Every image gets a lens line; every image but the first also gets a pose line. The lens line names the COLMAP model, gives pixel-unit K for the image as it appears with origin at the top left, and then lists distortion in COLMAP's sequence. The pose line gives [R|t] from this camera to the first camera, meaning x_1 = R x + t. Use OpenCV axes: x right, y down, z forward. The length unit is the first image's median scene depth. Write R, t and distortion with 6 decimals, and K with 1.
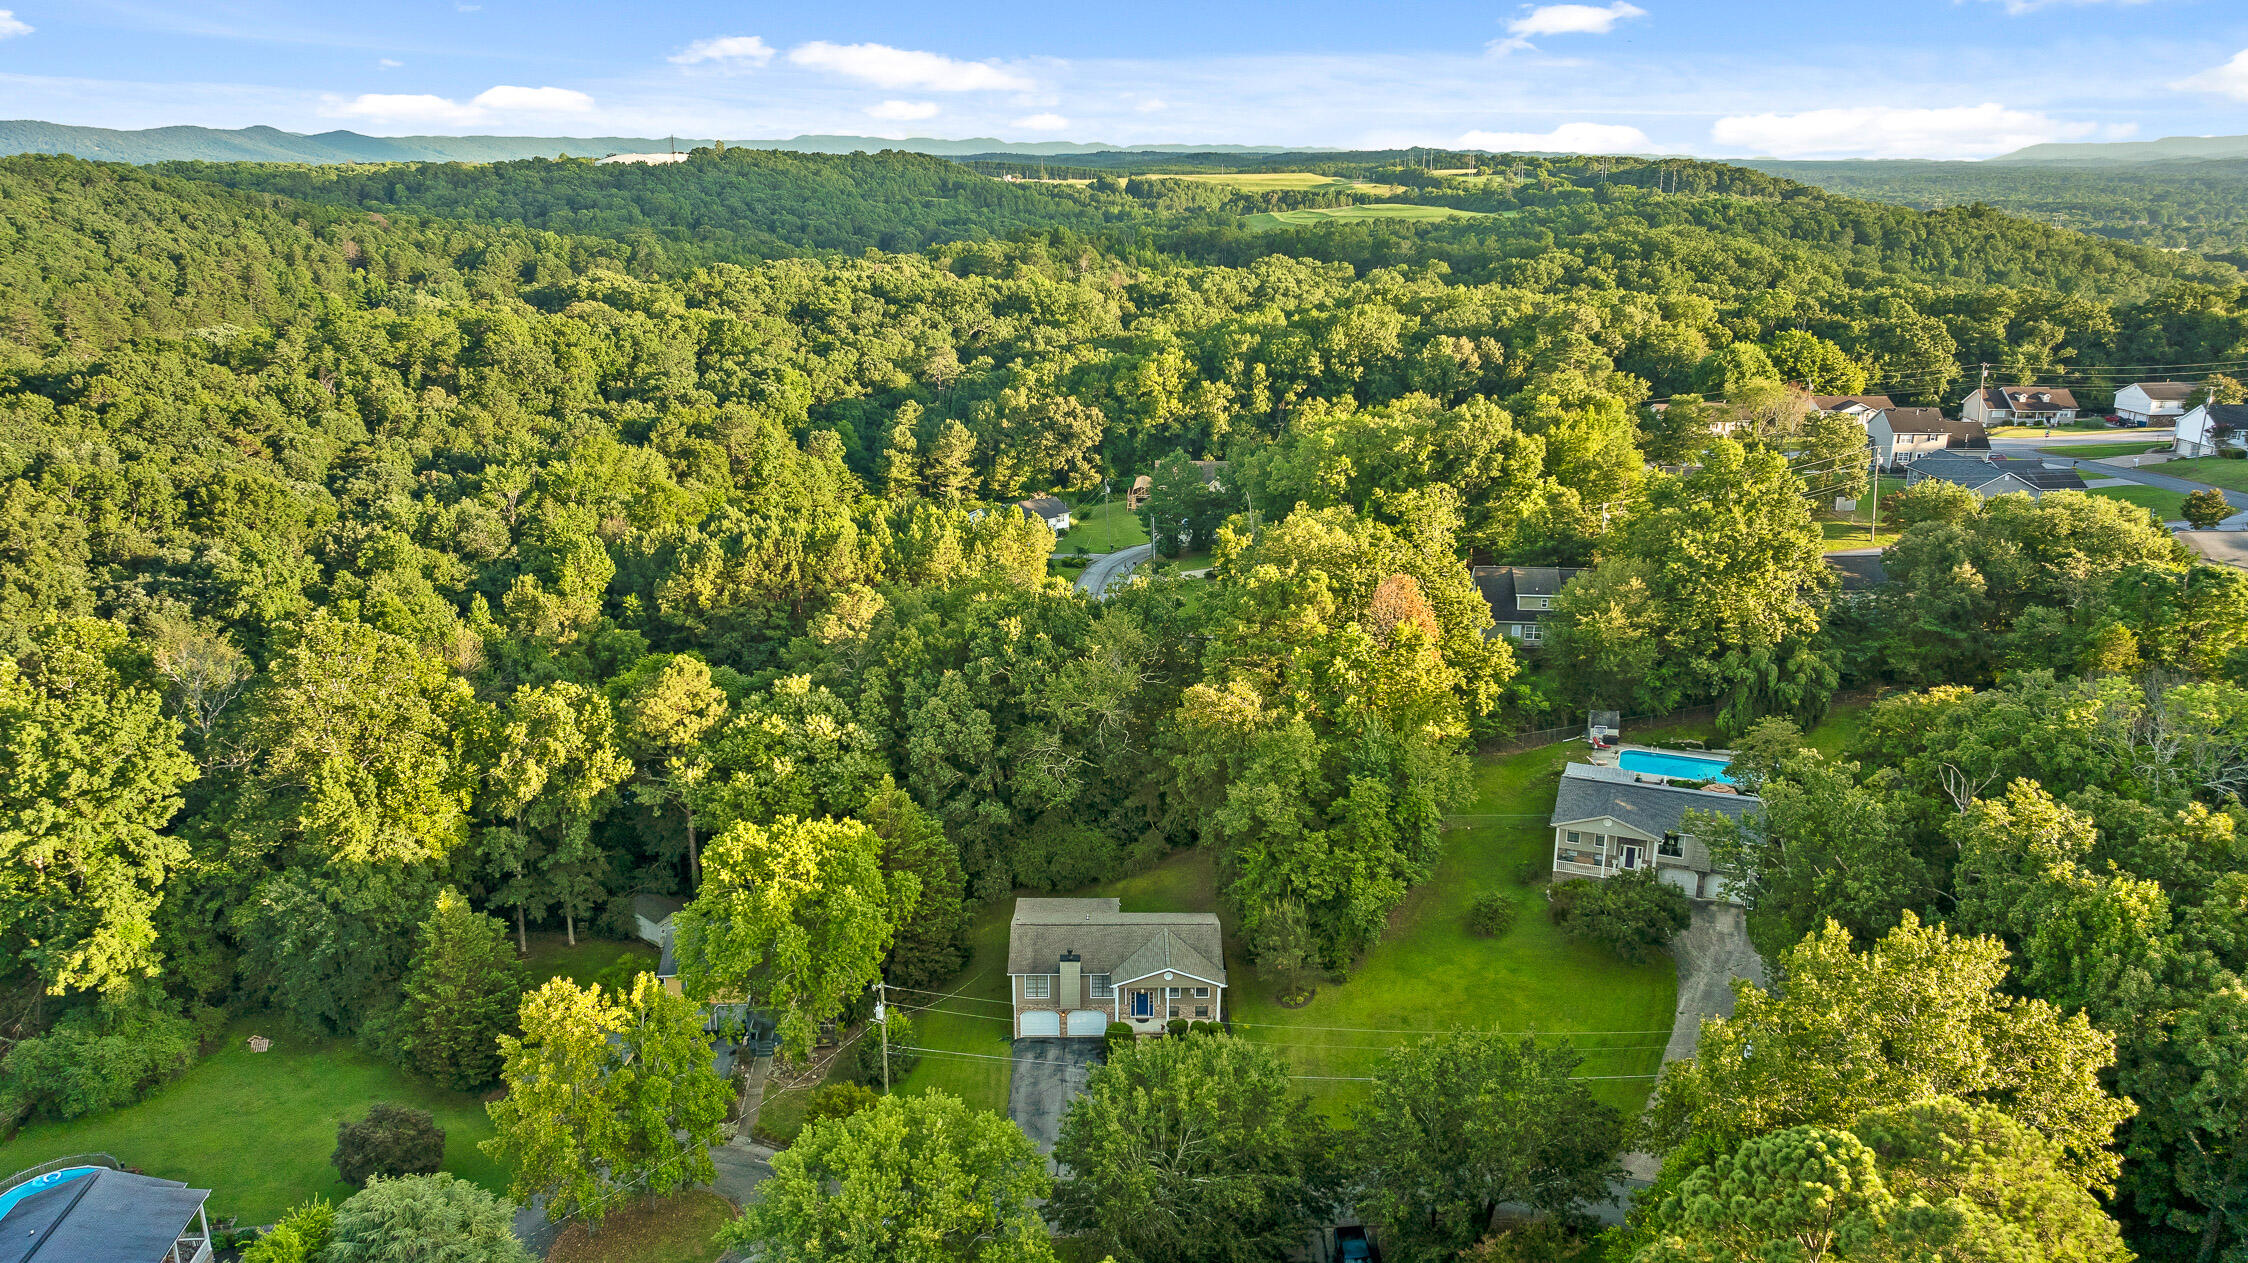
lens RADIAL K [[1599.2, 0, 1116.6], [0, 1599.2, 619.2], [0, 0, 1]] dist [-0.022754, 0.000291]
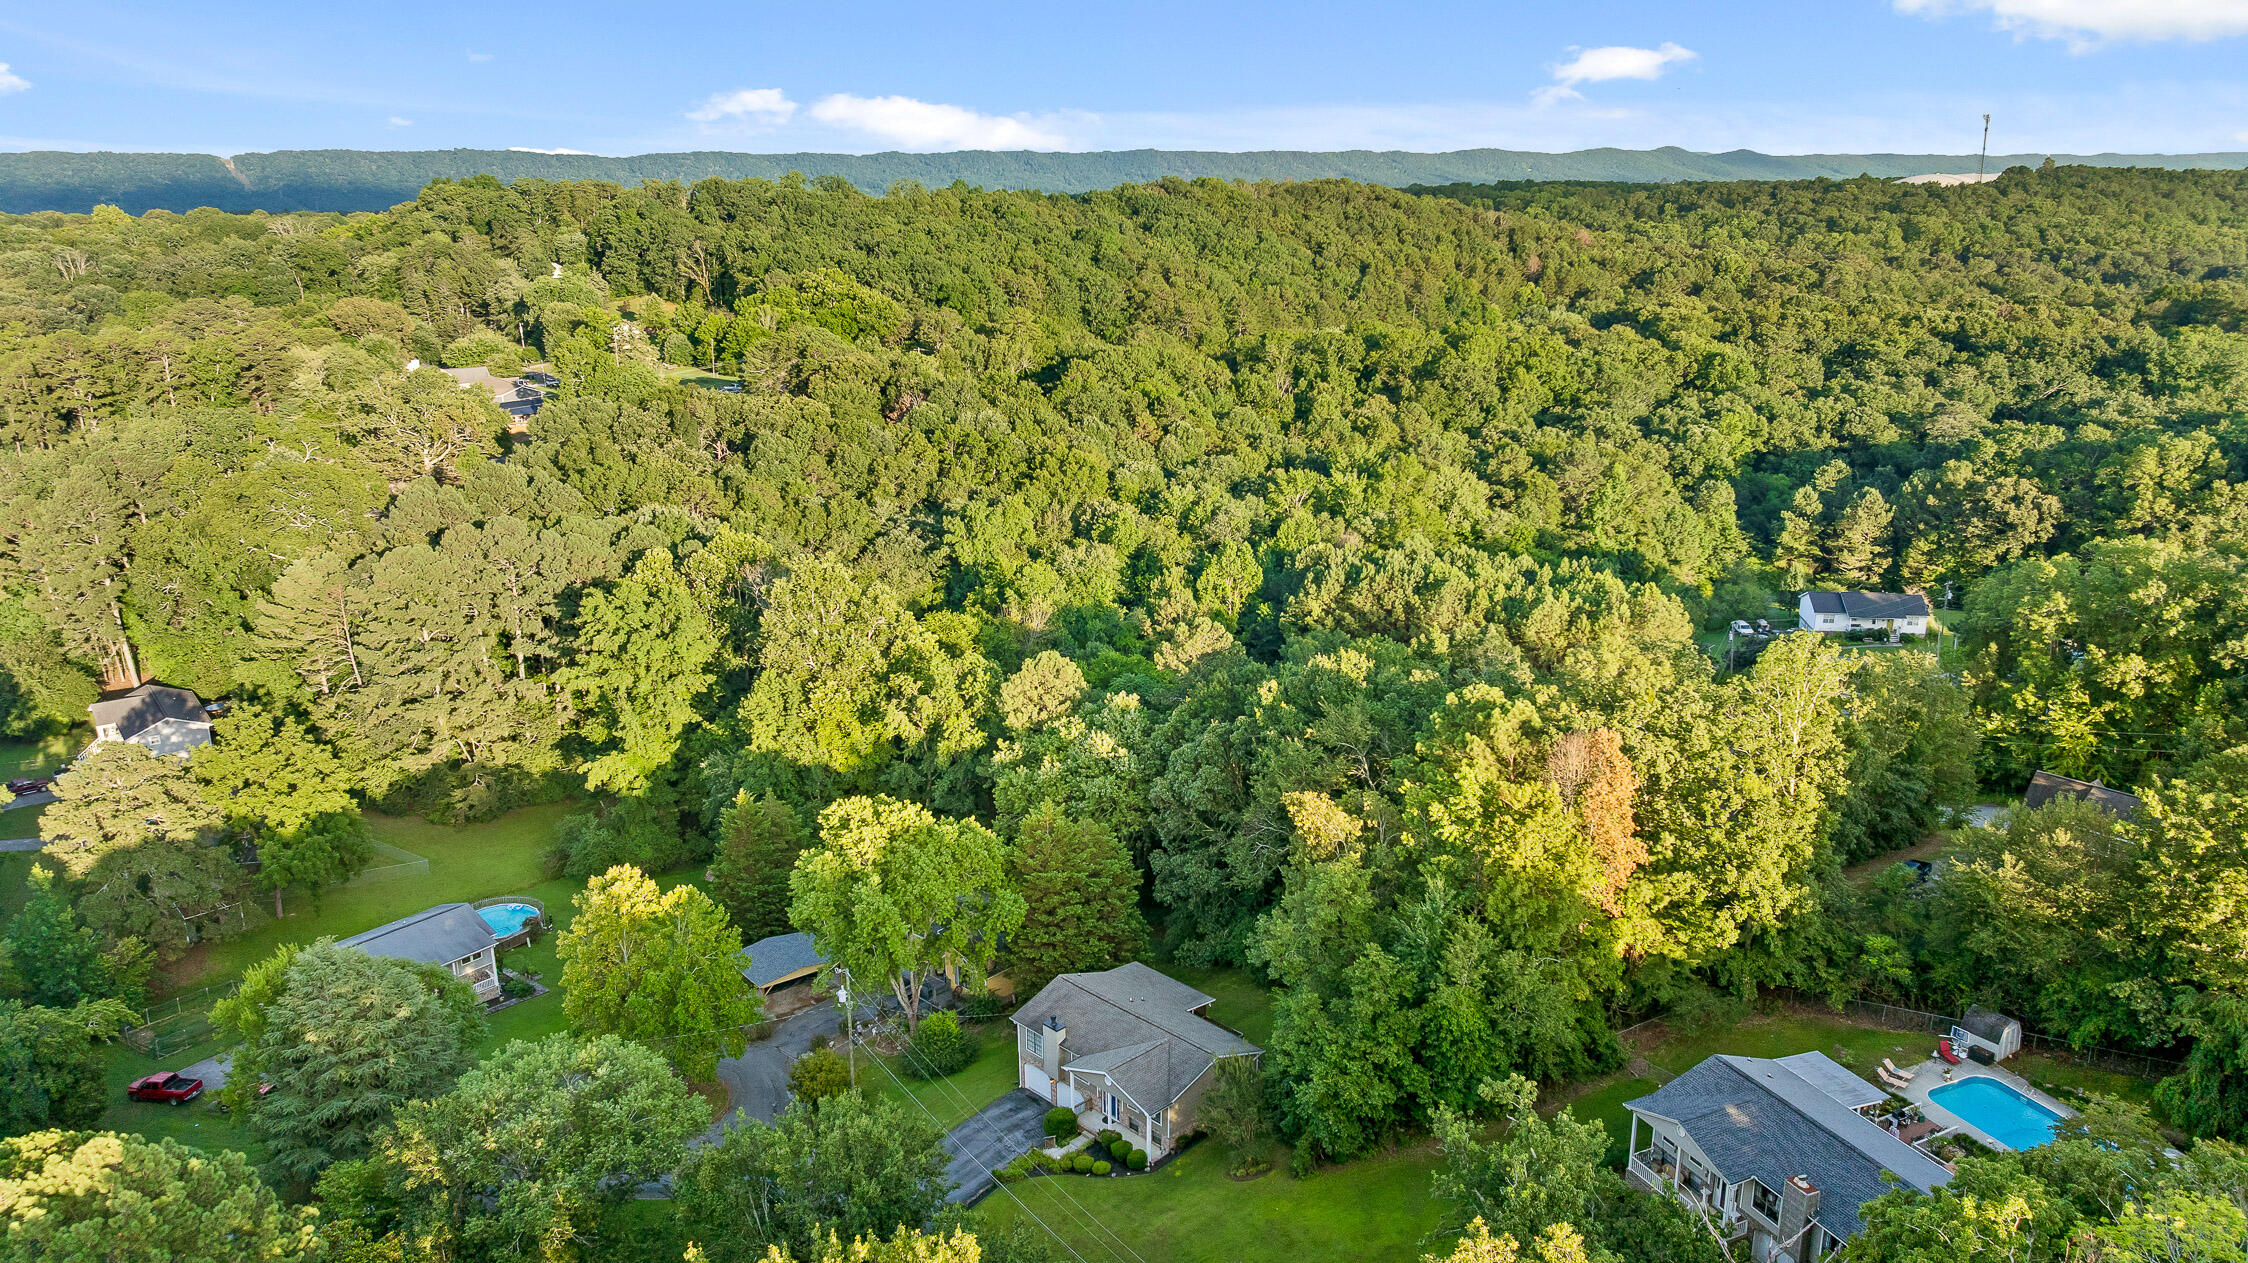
lens RADIAL K [[1585.7, 0, 1124.0], [0, 1585.7, 631.5], [0, 0, 1]] dist [-0.008801, -0.000265]
pose [[0.679898, 0.192668, -0.707543, 0.241316], [-0.194173, 0.977728, 0.079654, -0.039831], [0.707132, 0.083230, 0.702166, 0.130367]]
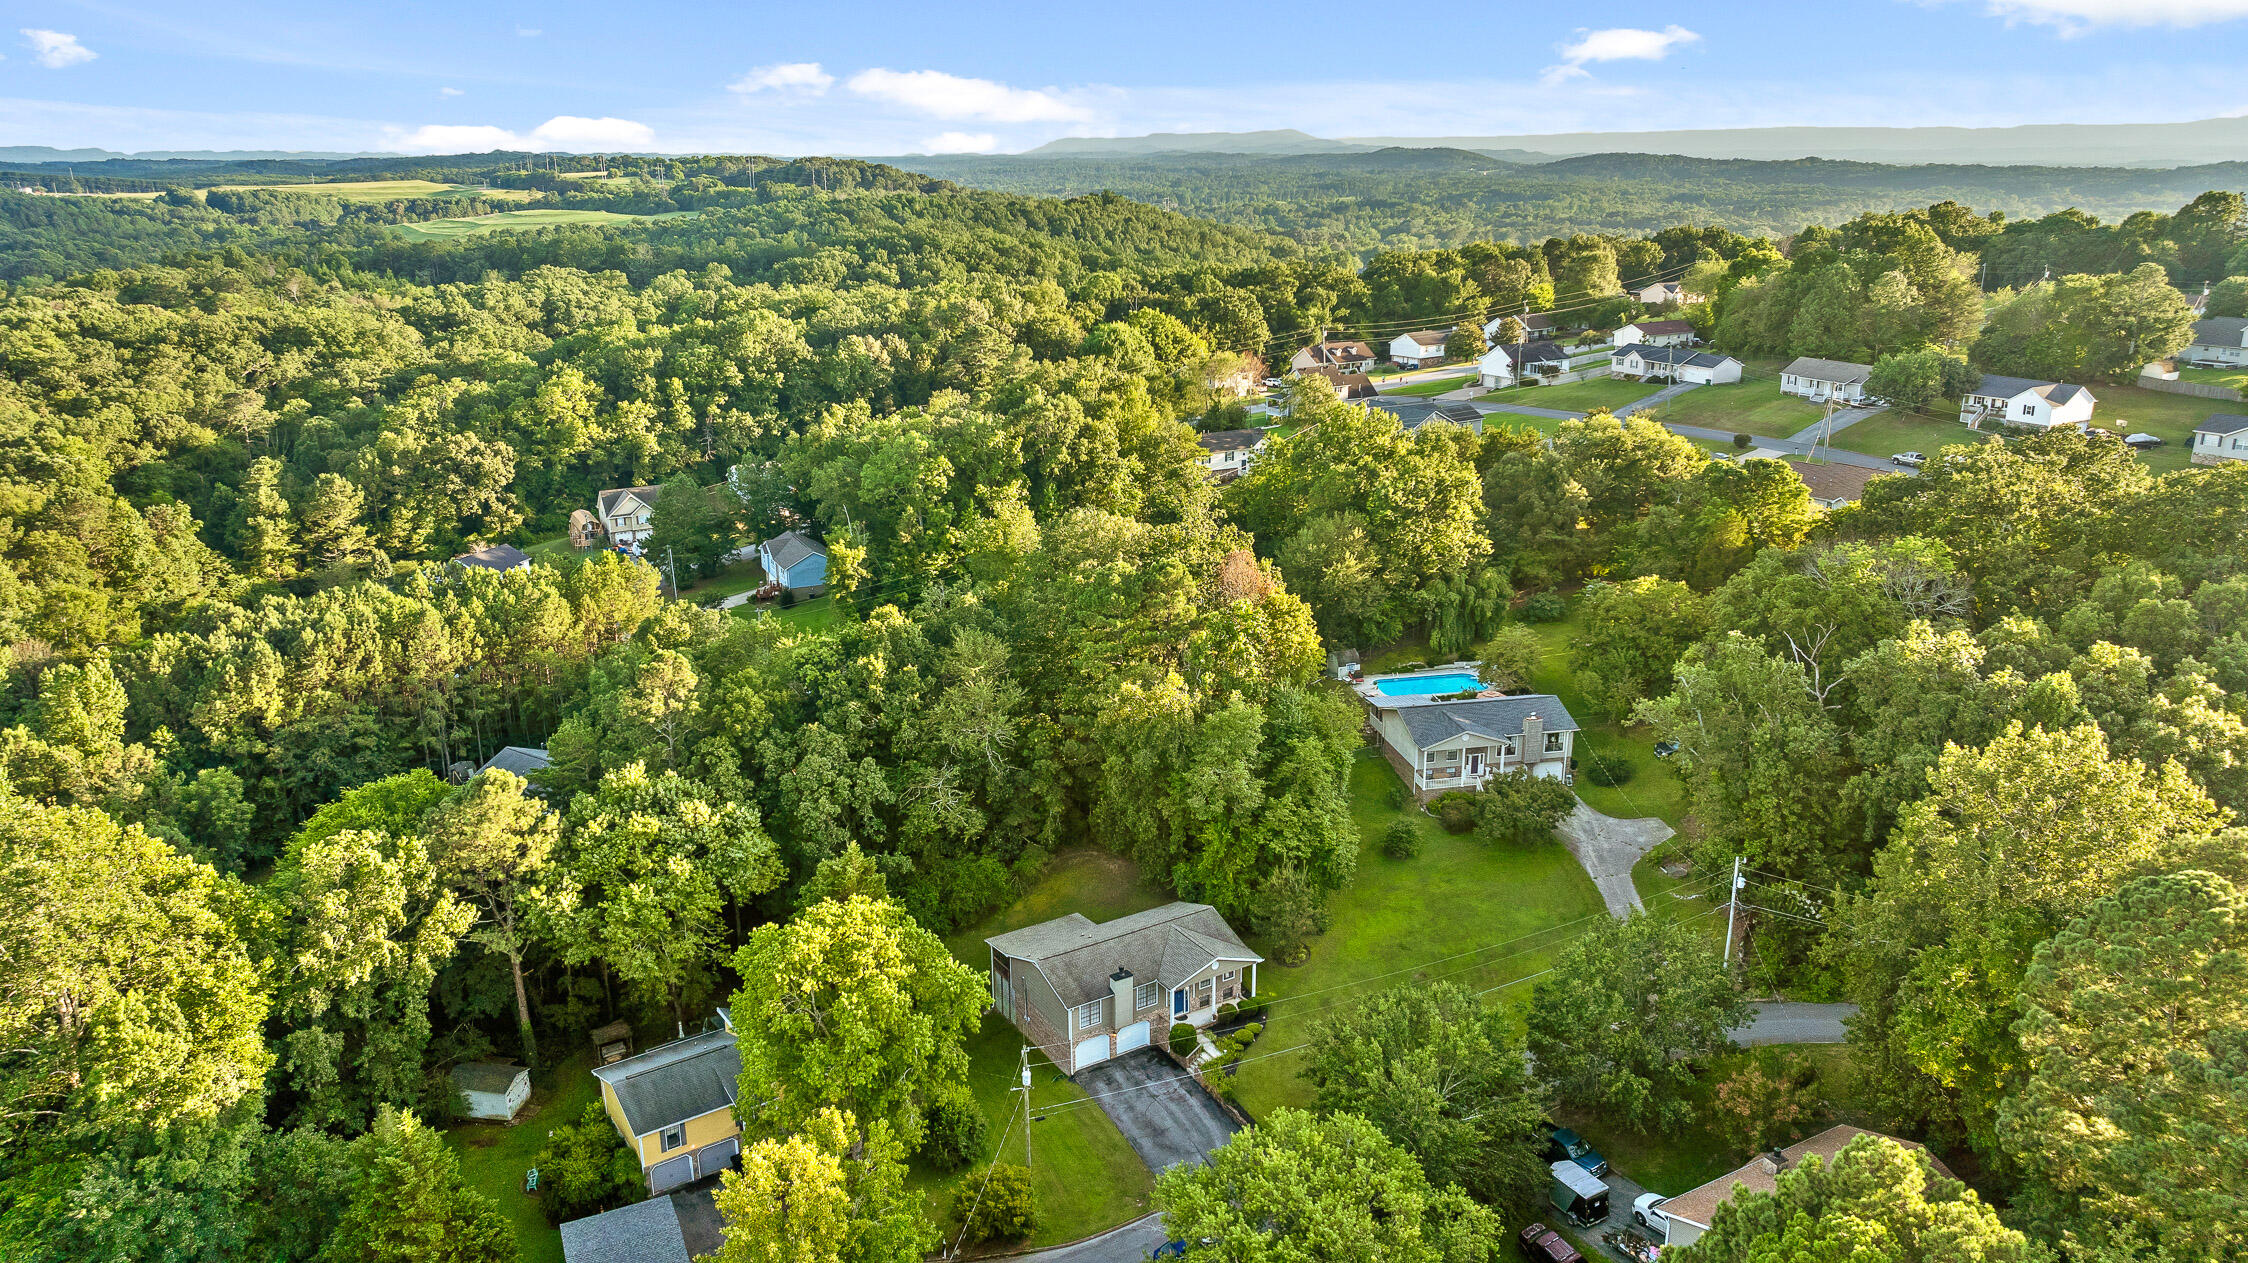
lens RADIAL K [[1599.2, 0, 1116.6], [0, 1599.2, 619.2], [0, 0, 1]] dist [-0.022754, 0.000291]
pose [[0.848041, -0.157212, 0.506074, -0.189523], [0.157312, 0.986617, 0.042882, -0.017879], [-0.506043, 0.043246, 0.861423, 0.055502]]
